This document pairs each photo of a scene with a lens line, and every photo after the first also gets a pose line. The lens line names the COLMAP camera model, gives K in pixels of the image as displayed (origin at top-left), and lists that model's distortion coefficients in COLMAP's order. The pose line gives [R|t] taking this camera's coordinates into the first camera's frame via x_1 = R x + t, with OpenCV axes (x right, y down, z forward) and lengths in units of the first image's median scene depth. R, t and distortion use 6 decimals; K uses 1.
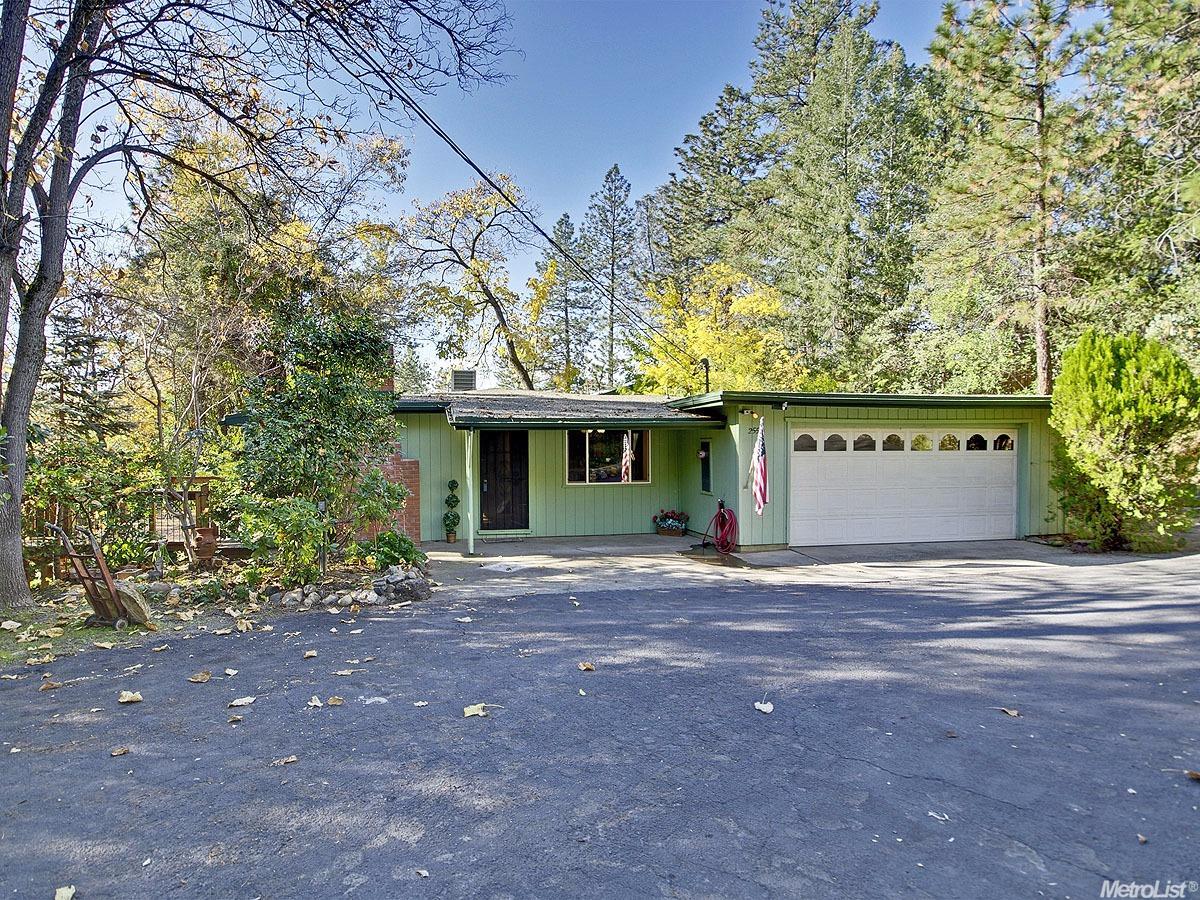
lens RADIAL K [[621.9, 0, 606.3], [0, 621.9, 447.5], [0, 0, 1]] dist [-0.057745, 0.039841]
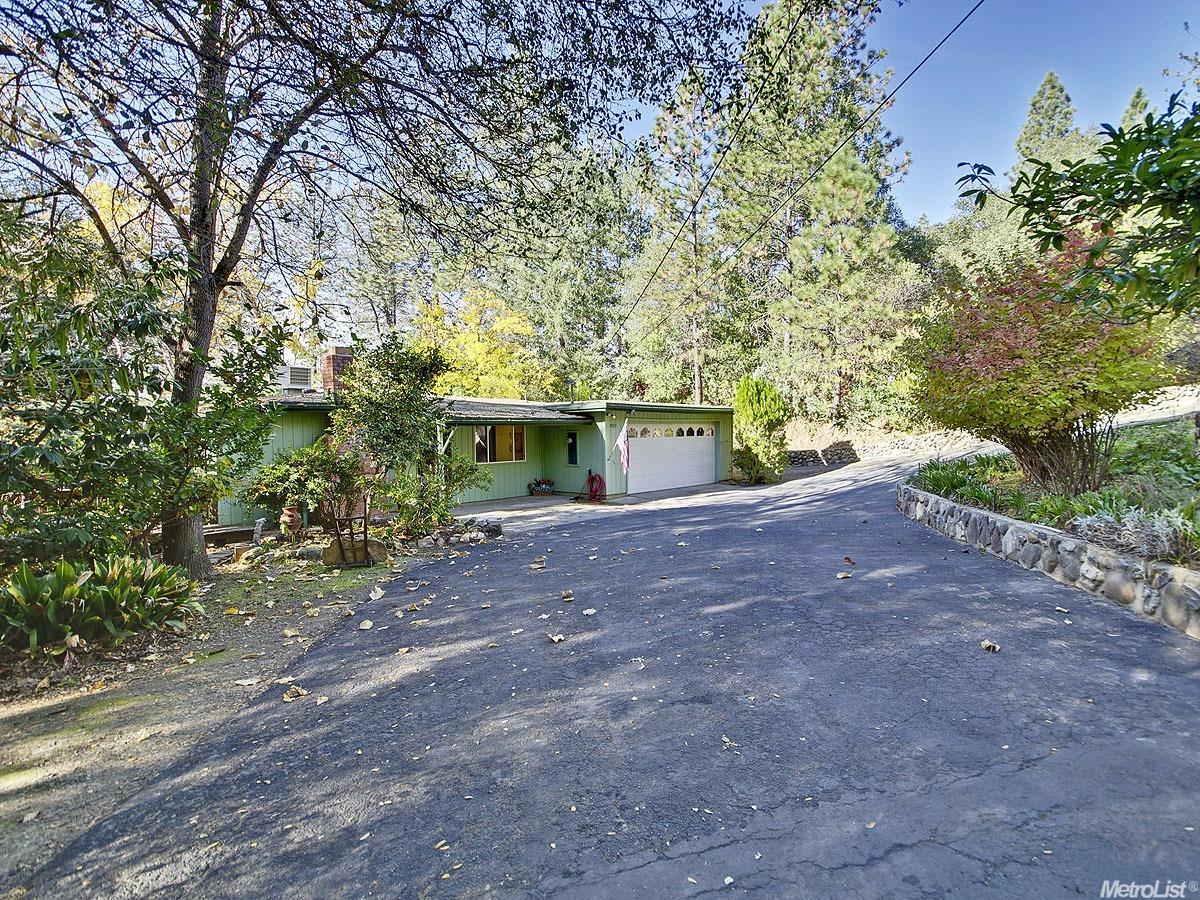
lens RADIAL K [[621.9, 0, 606.3], [0, 621.9, 447.5], [0, 0, 1]] dist [-0.057745, 0.039841]
pose [[0.784044, -0.022794, 0.620287, -0.787382], [0.009852, 0.999657, 0.024281, -0.009542], [-0.620627, -0.012927, 0.783999, -0.295848]]
